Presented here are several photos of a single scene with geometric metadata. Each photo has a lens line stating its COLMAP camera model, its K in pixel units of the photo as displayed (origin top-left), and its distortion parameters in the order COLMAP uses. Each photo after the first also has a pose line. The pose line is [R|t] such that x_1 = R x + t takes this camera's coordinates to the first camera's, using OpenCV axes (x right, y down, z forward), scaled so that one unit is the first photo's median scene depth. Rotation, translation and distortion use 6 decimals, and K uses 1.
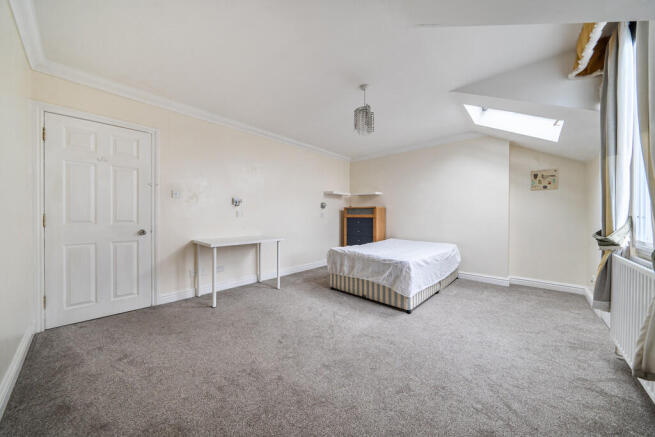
lens RADIAL K [[226.8, 0, 326.1], [0, 226.8, 215.0], [0, 0, 1]] dist [-0.000271, -0.000056]
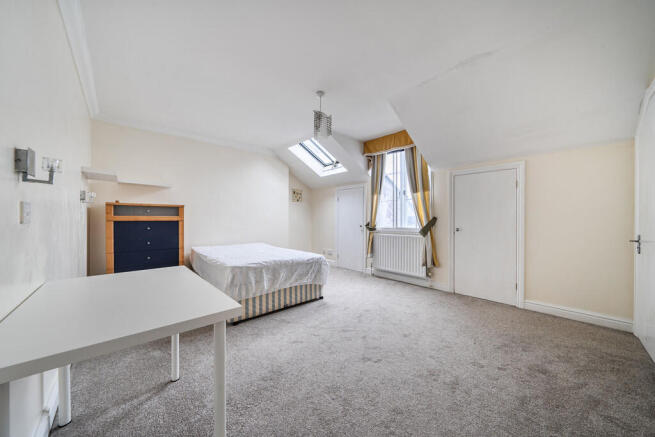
lens RADIAL K [[230.4, 0, 327.5], [0, 230.4, 218.5], [0, 0, 1]] dist [-0.000447, -0.000038]
pose [[0.073202, -0.007186, 0.997291, -0.745872], [-0.005924, 0.999953, 0.007640, -0.006226], [-0.997300, -0.006467, 0.073156, 0.756432]]
